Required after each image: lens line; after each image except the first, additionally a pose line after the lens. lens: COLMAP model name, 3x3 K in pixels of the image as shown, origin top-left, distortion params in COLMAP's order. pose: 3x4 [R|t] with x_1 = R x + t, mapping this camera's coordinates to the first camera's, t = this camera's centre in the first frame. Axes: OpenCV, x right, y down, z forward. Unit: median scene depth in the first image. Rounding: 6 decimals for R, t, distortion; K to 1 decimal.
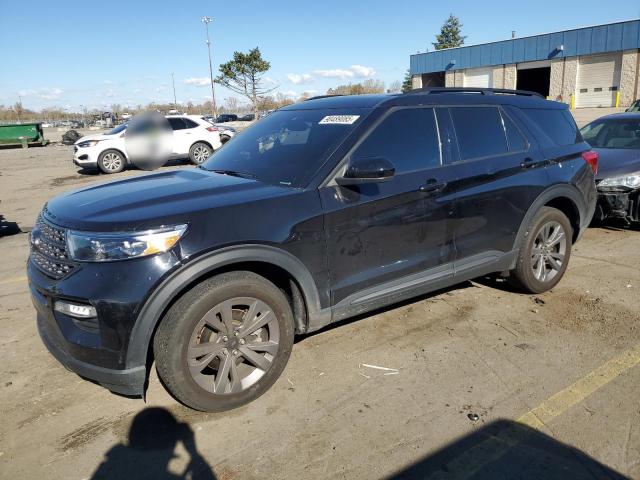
lens RADIAL K [[531.8, 0, 320.0], [0, 531.8, 240.0], [0, 0, 1]] dist [0.090988, 0.001148]
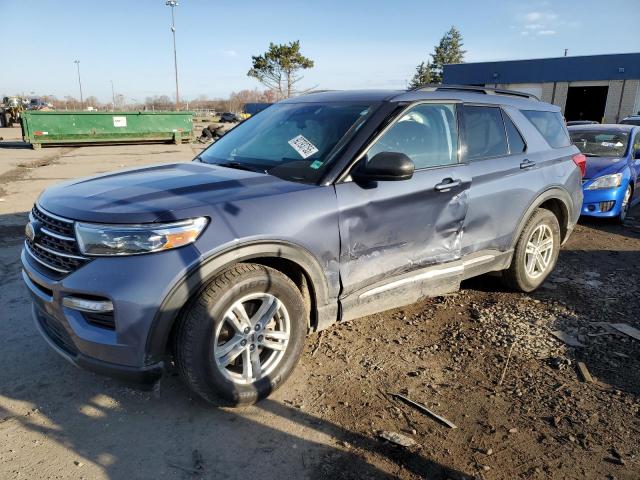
lens RADIAL K [[531.8, 0, 320.0], [0, 531.8, 240.0], [0, 0, 1]] dist [0.090988, 0.001148]
pose [[0.973691, 0.013300, 0.227483, -0.280697], [-0.013665, 0.999907, 0.000029, 0.007418], [-0.227462, -0.003137, 0.973782, 0.014222]]
